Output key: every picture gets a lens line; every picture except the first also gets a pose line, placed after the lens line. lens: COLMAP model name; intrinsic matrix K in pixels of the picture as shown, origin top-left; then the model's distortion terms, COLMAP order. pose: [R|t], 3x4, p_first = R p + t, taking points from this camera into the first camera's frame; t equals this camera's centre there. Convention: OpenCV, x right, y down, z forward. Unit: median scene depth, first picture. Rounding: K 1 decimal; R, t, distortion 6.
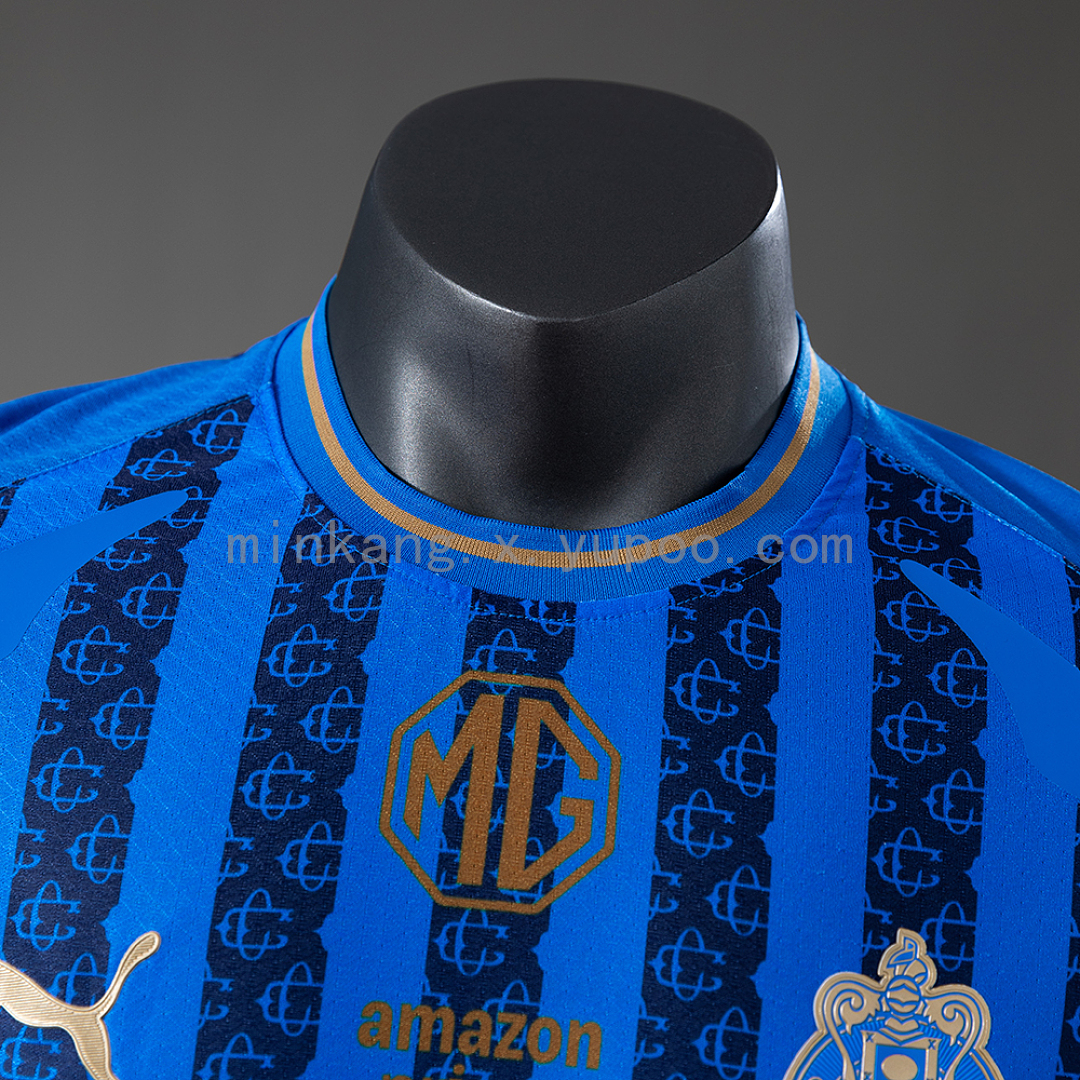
lens RADIAL K [[2199.9, 0, 562.2], [0, 2199.9, 599.6], [0, 0, 1]] dist [0.045423, 0.000000]
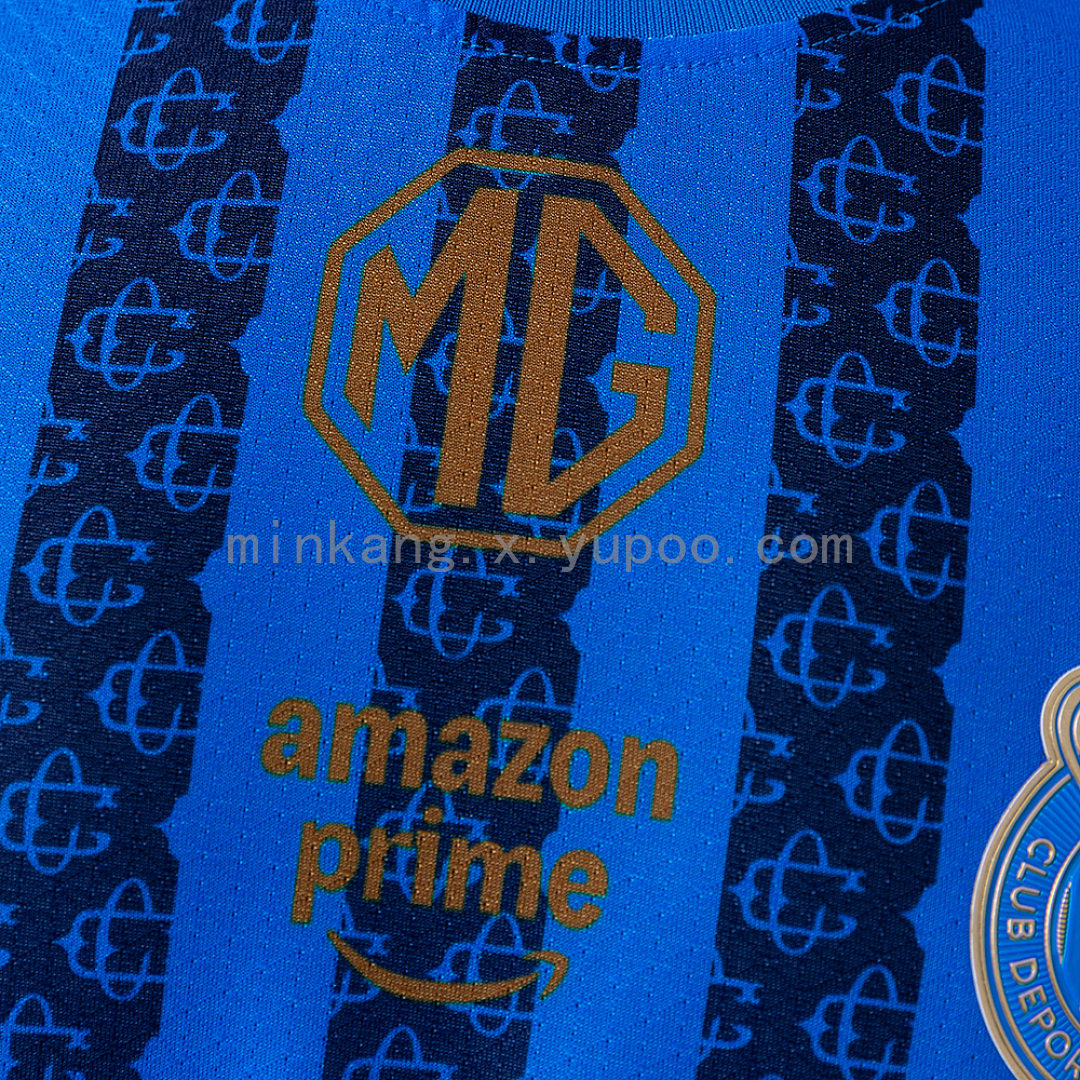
lens RADIAL K [[2165.5, 0, 548.4], [0, 2165.5, 536.9], [0, 0, 1]] dist [-0.001733, 0.000000]
pose [[0.999845, 0.017616, -0.000058, -0.017060], [-0.017479, 0.992494, 0.121039, 0.067028], [0.002190, -0.121019, 0.992648, 0.423914]]
